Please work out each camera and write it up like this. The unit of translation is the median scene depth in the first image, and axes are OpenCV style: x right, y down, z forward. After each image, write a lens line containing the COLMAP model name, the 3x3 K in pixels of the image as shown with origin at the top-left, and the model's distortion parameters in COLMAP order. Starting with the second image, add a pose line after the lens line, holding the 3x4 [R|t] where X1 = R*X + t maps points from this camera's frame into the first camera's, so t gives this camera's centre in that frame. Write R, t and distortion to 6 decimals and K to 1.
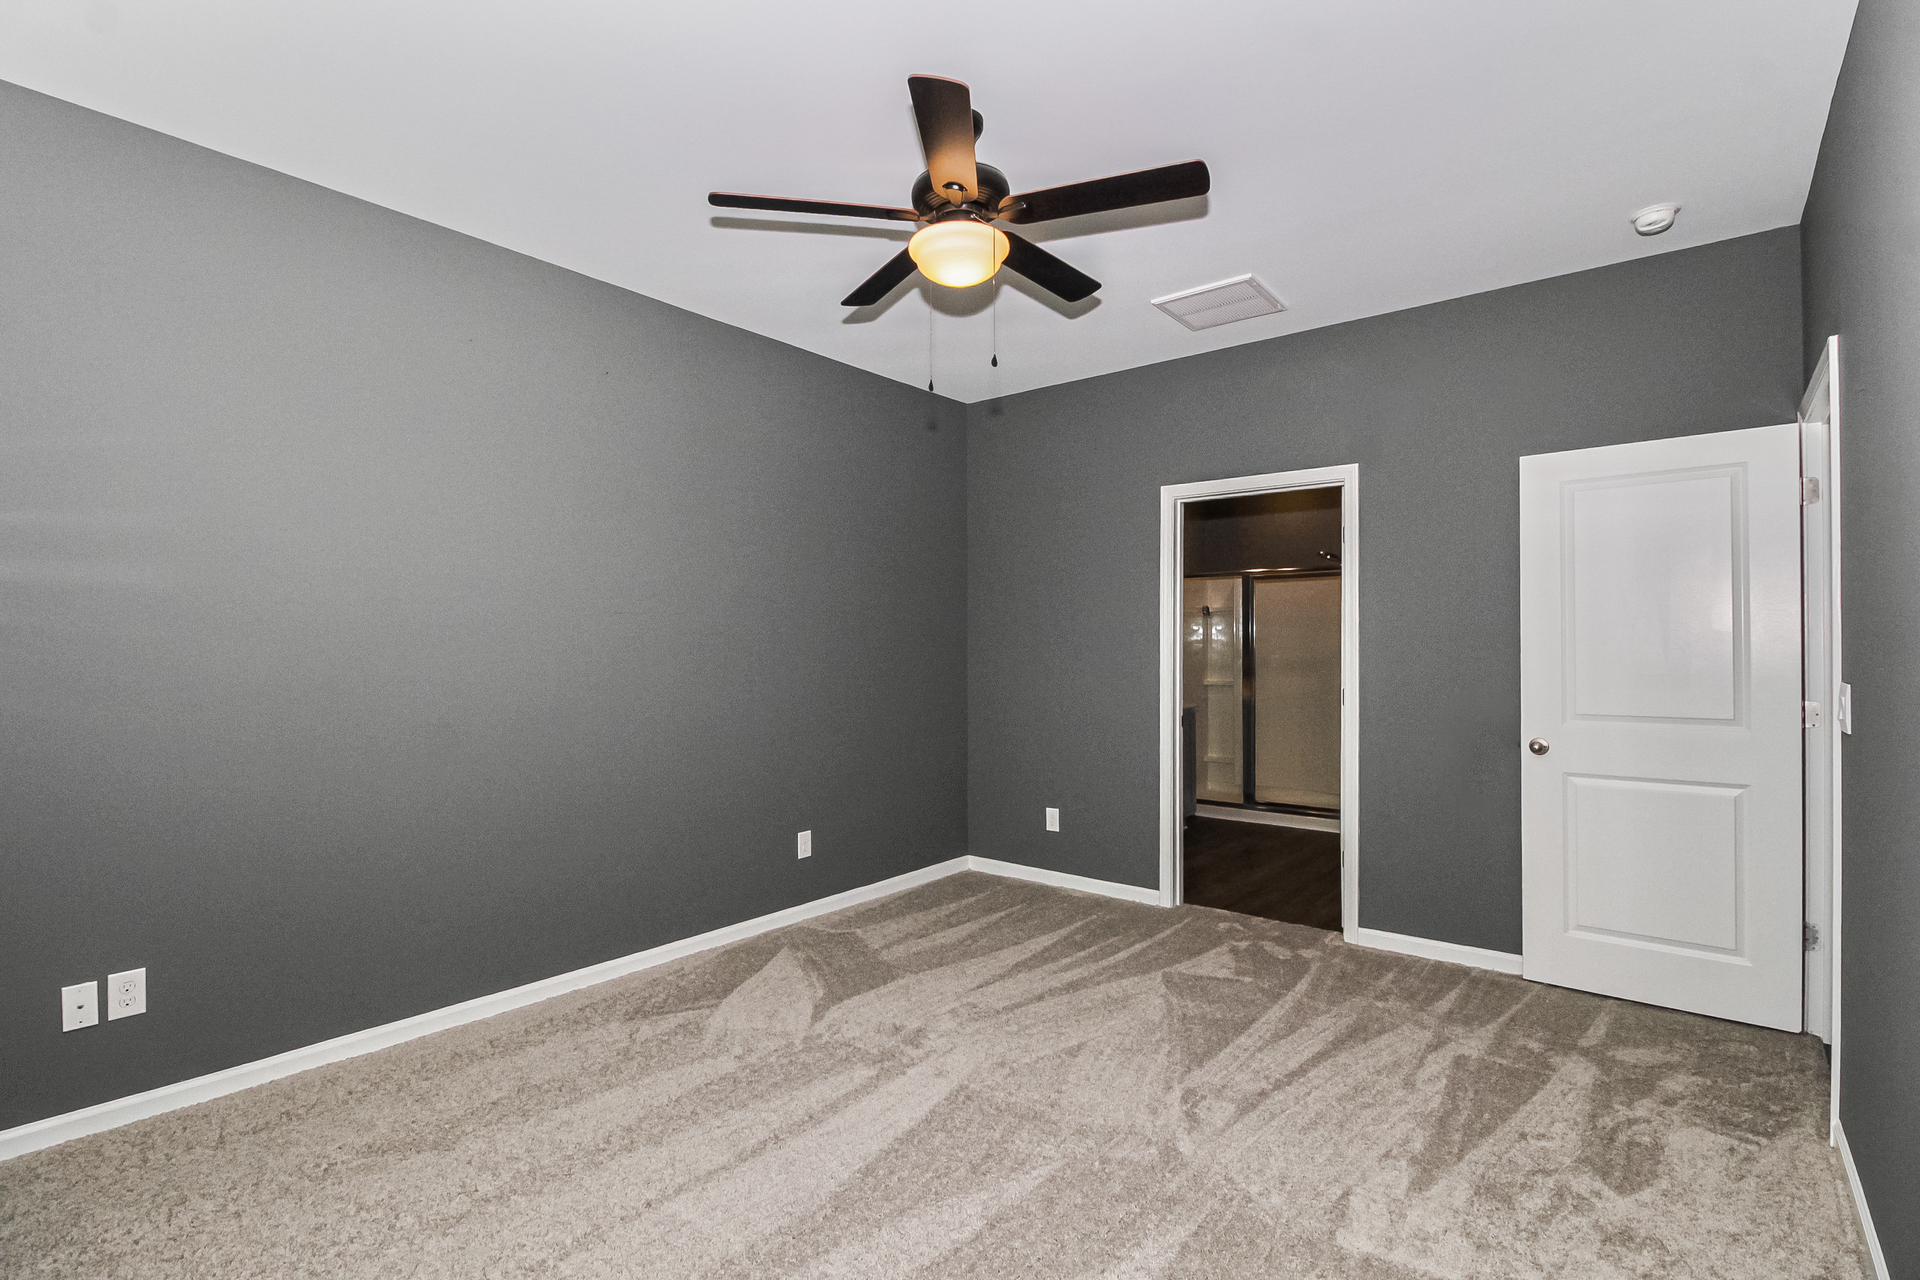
lens RADIAL K [[888.8, 0, 939.0], [0, 888.8, 638.9], [0, 0, 1]] dist [0.028137, -0.014144]
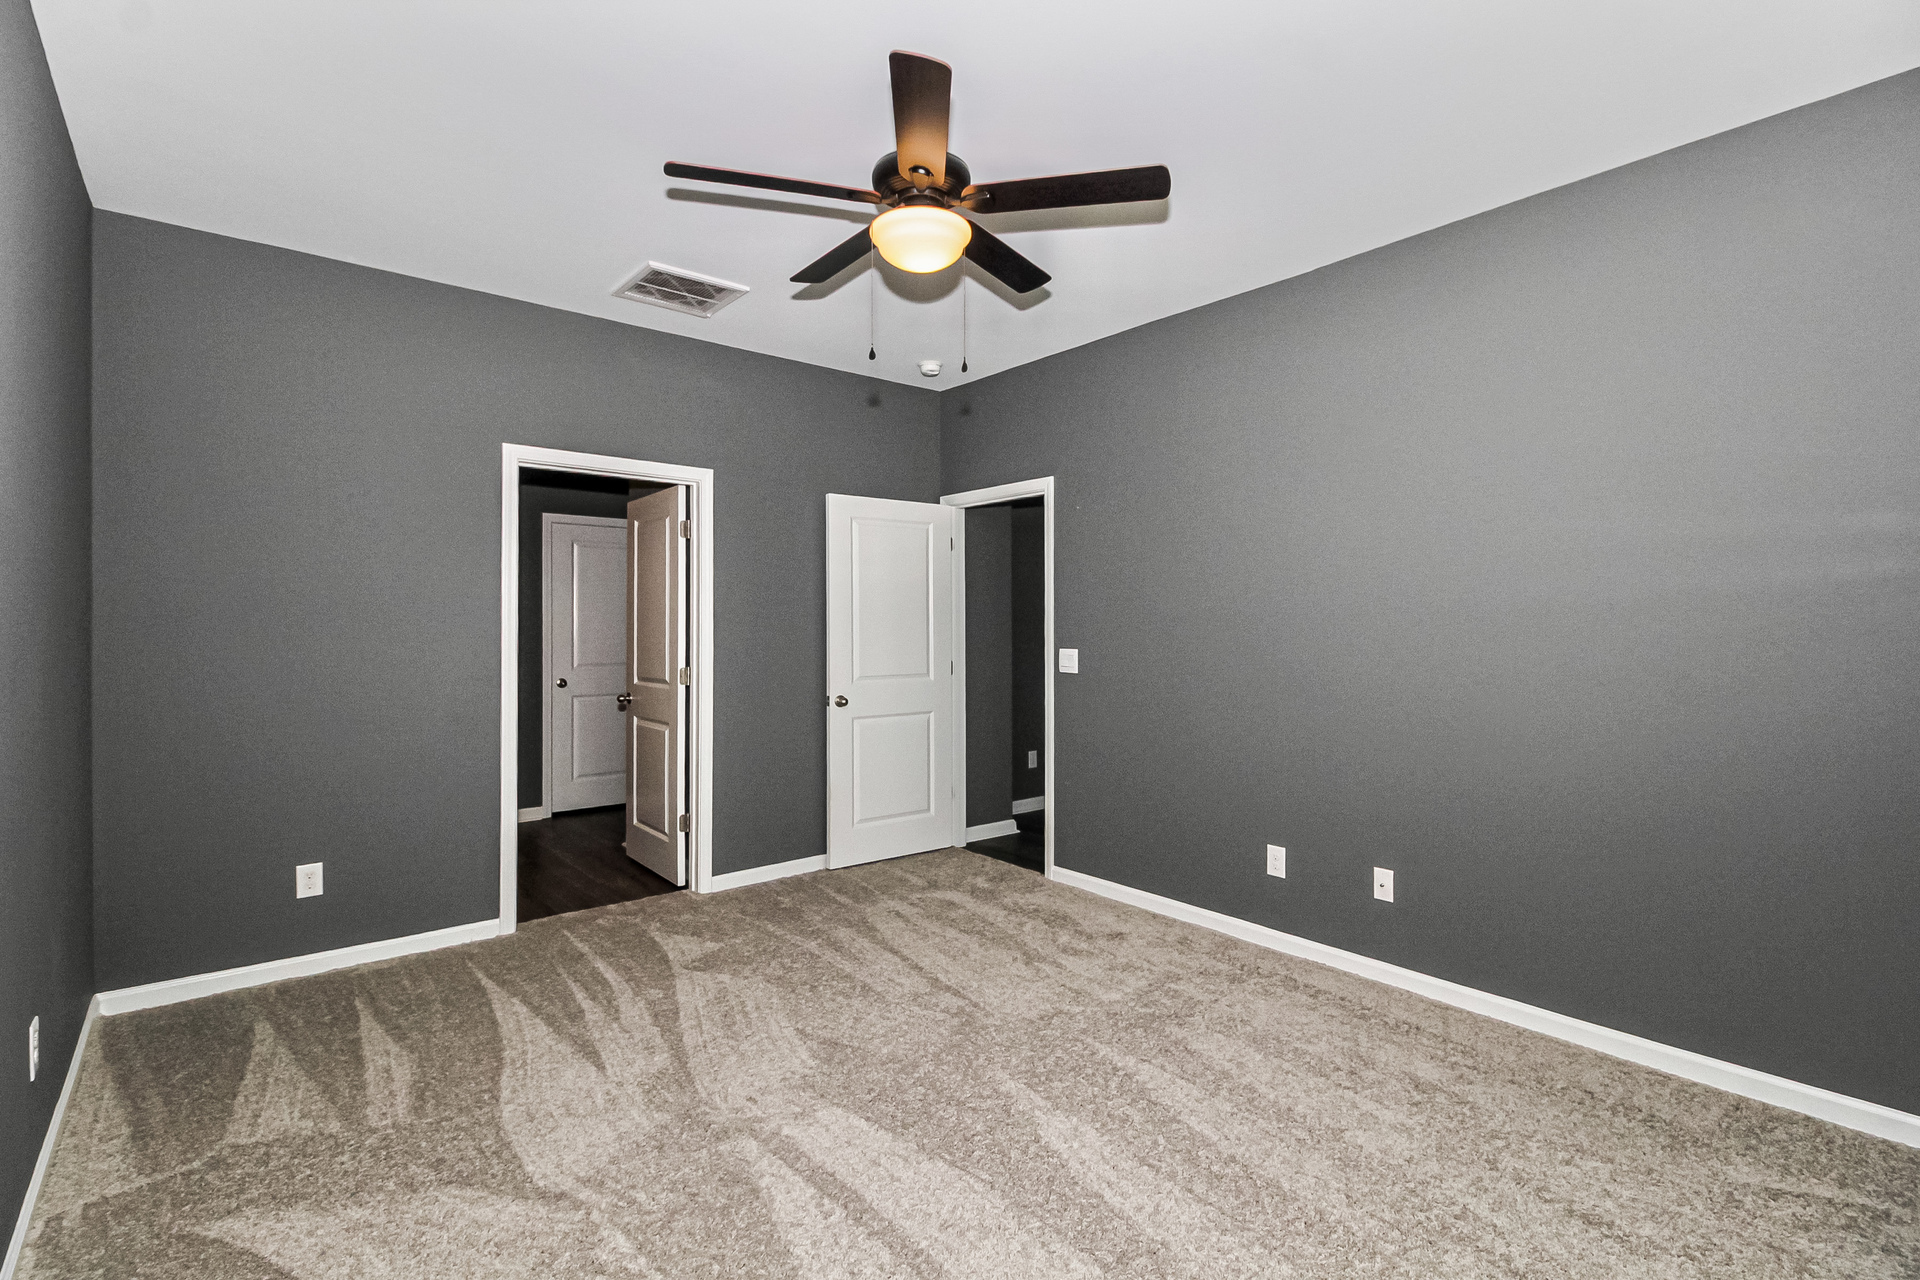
lens RADIAL K [[877.7, 0, 941.0], [0, 877.7, 626.0], [0, 0, 1]] dist [0.013493, -0.000935]
pose [[0.209286, 0.012853, 0.977770, -0.642294], [-0.004265, 0.999916, -0.012231, 0.017984], [-0.977845, -0.001610, 0.209324, 0.548625]]
